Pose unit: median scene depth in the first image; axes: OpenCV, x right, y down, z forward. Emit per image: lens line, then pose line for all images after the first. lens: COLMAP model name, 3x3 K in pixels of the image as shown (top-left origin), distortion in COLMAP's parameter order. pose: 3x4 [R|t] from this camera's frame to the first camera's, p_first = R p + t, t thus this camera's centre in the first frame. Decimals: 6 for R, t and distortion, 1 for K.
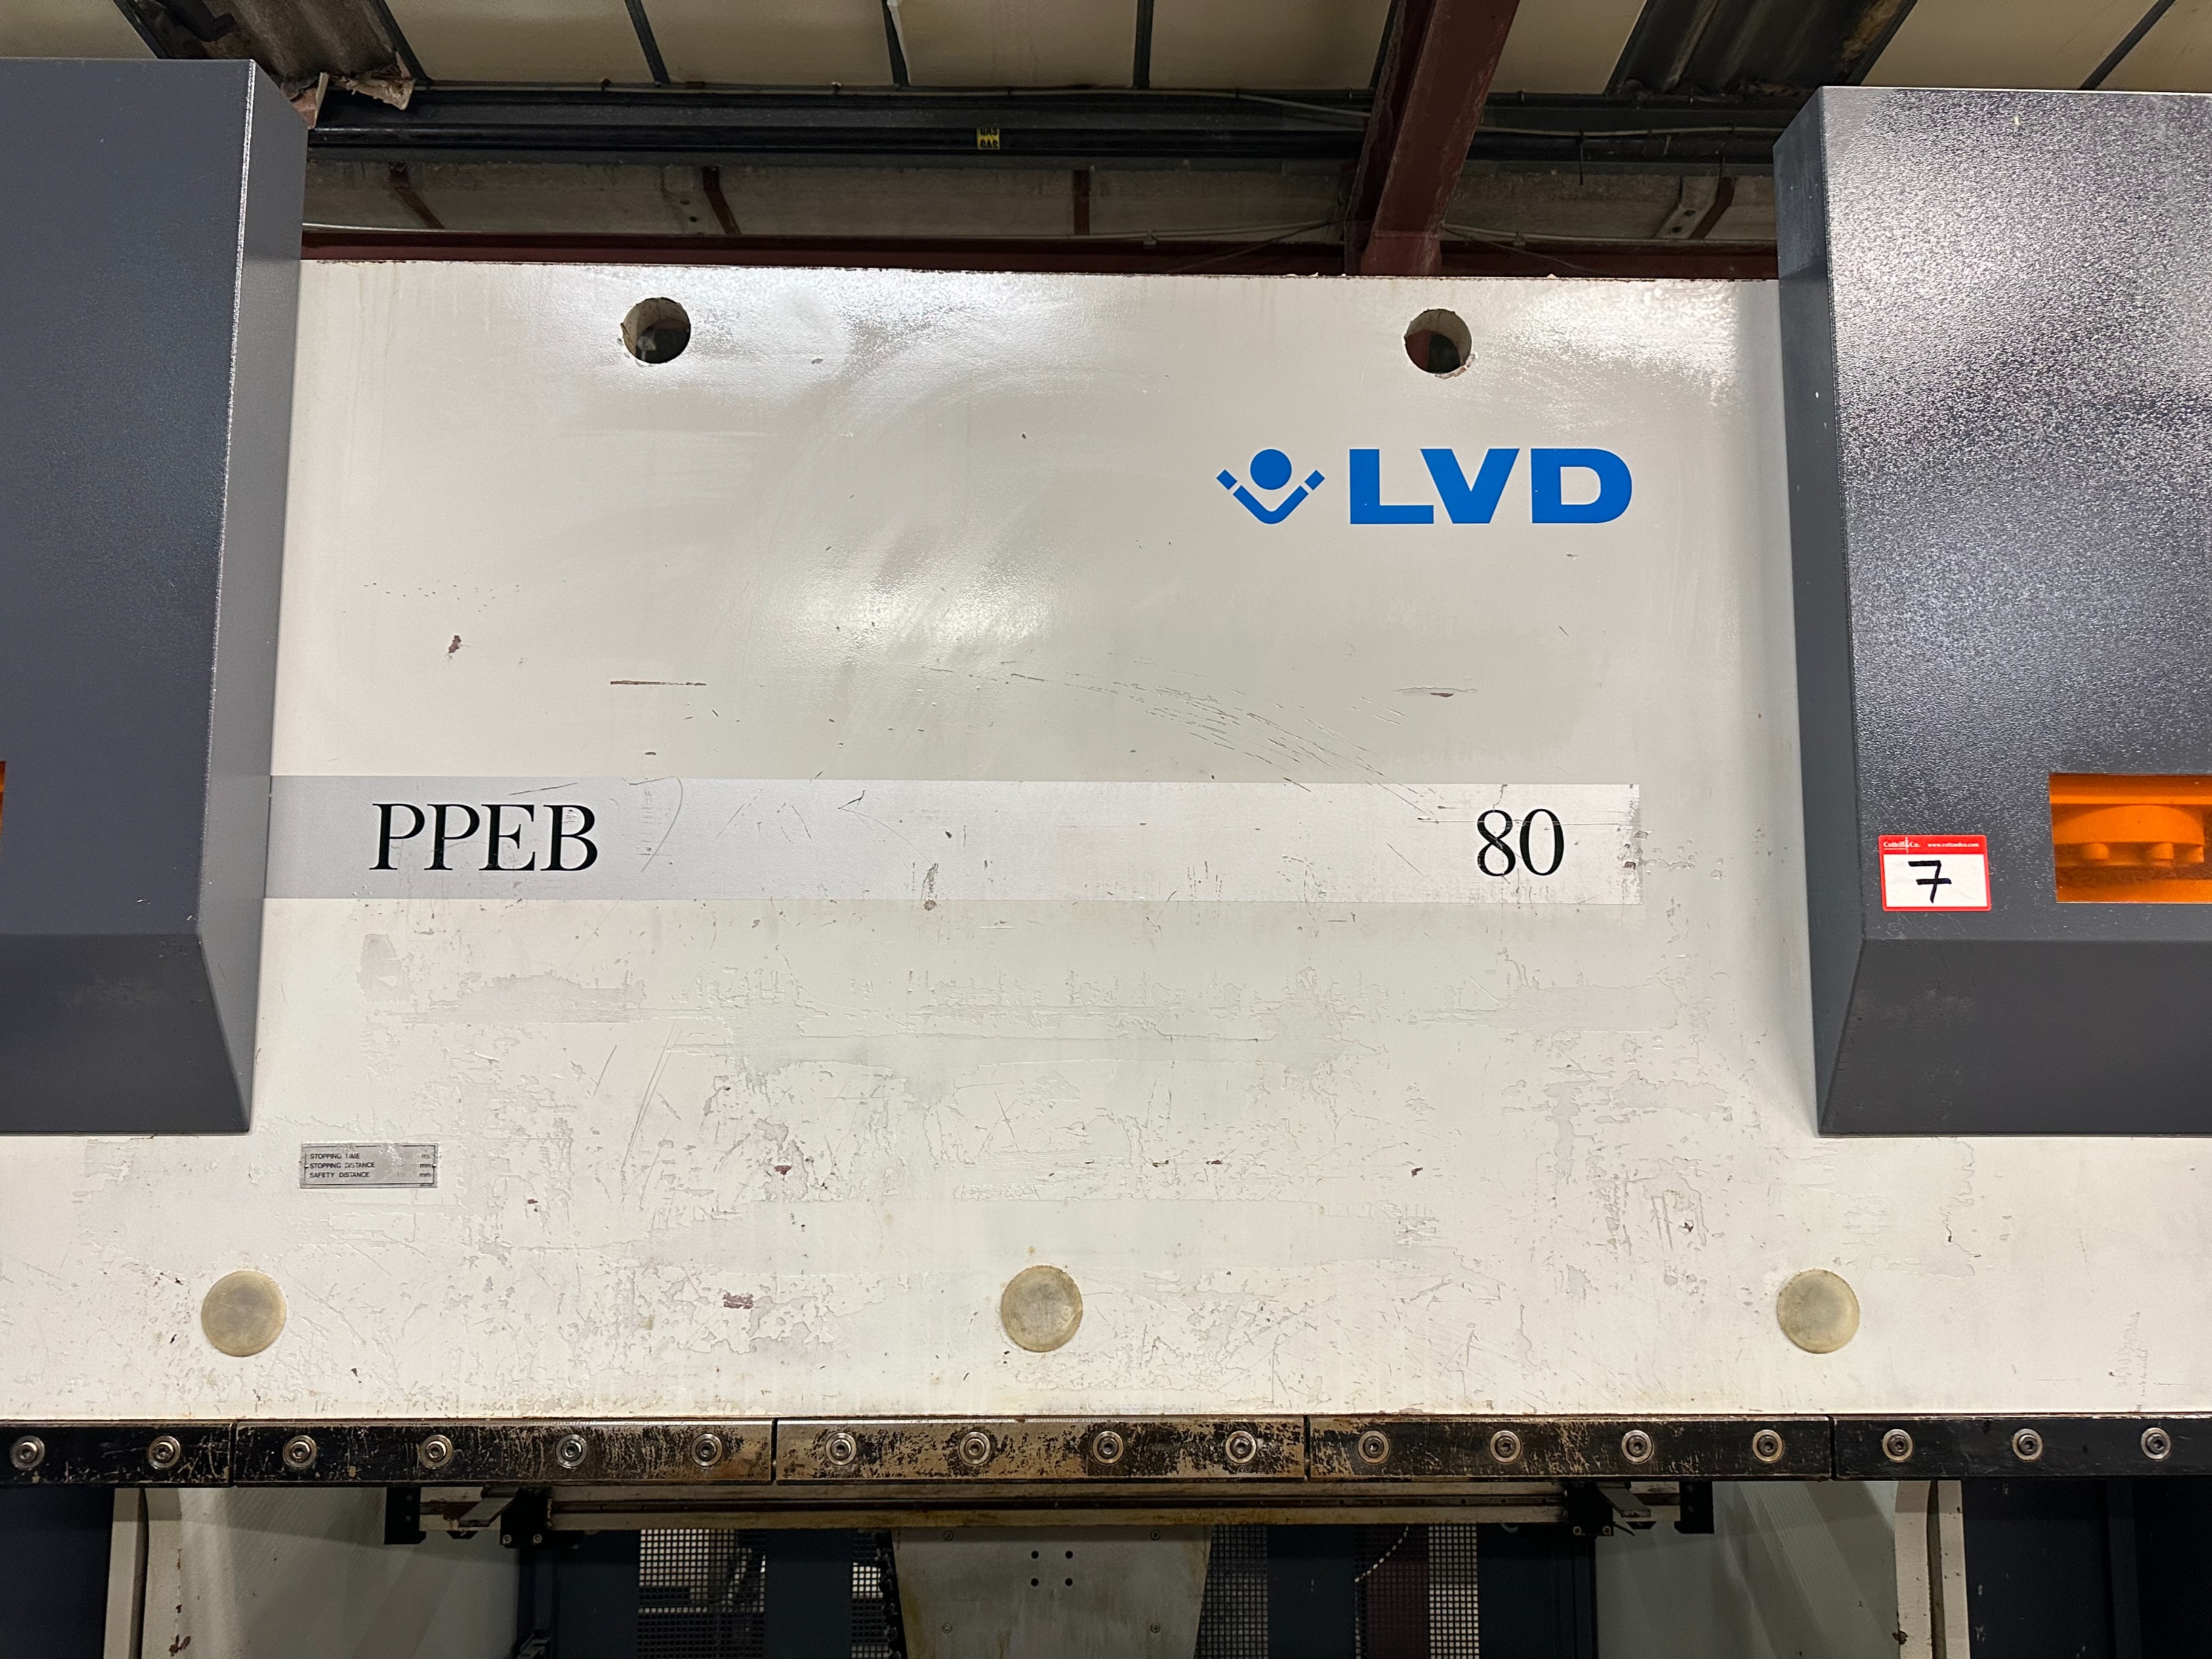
lens RADIAL K [[1573.4, 0, 1113.5], [0, 1573.4, 817.1], [0, 0, 1]] dist [0.080117, -0.121697]
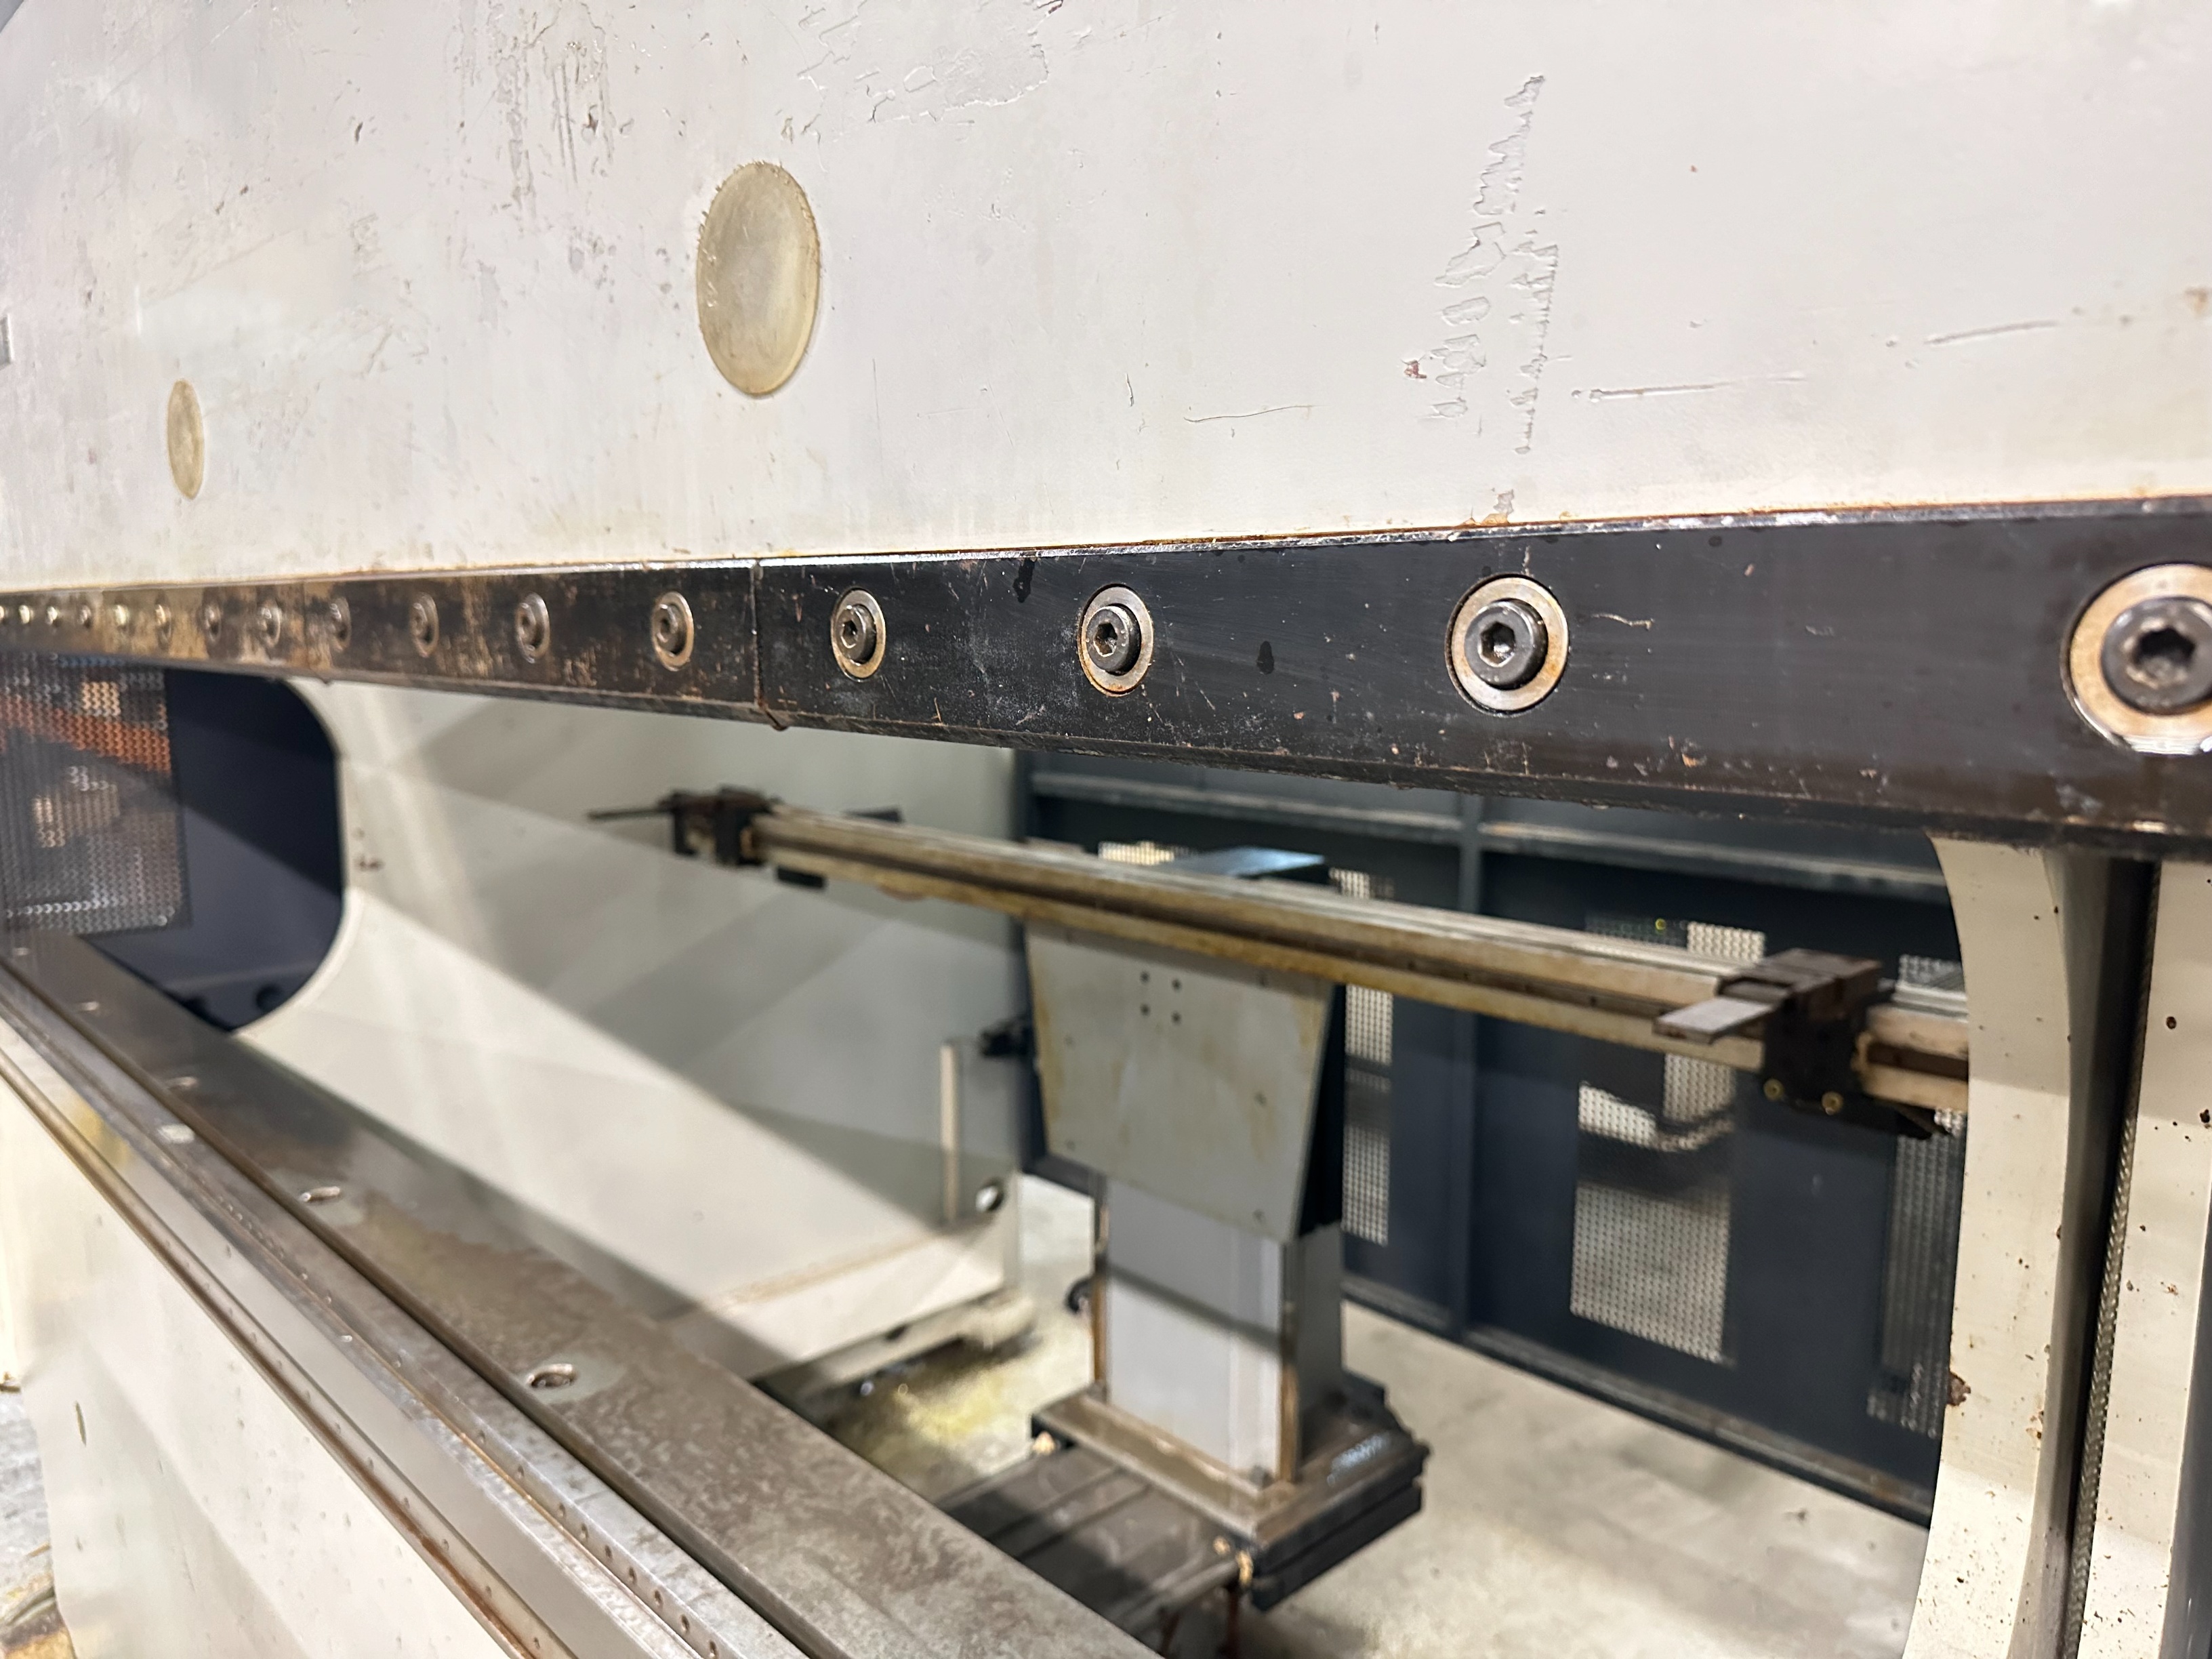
lens RADIAL K [[1573.4, 0, 1113.5], [0, 1573.4, 817.1], [0, 0, 1]] dist [0.080117, -0.121697]
pose [[0.676862, 0.095605, -0.729875, 0.765470], [0.082461, 0.975441, 0.204243, 0.357153], [0.731477, -0.198431, 0.652355, 0.784158]]
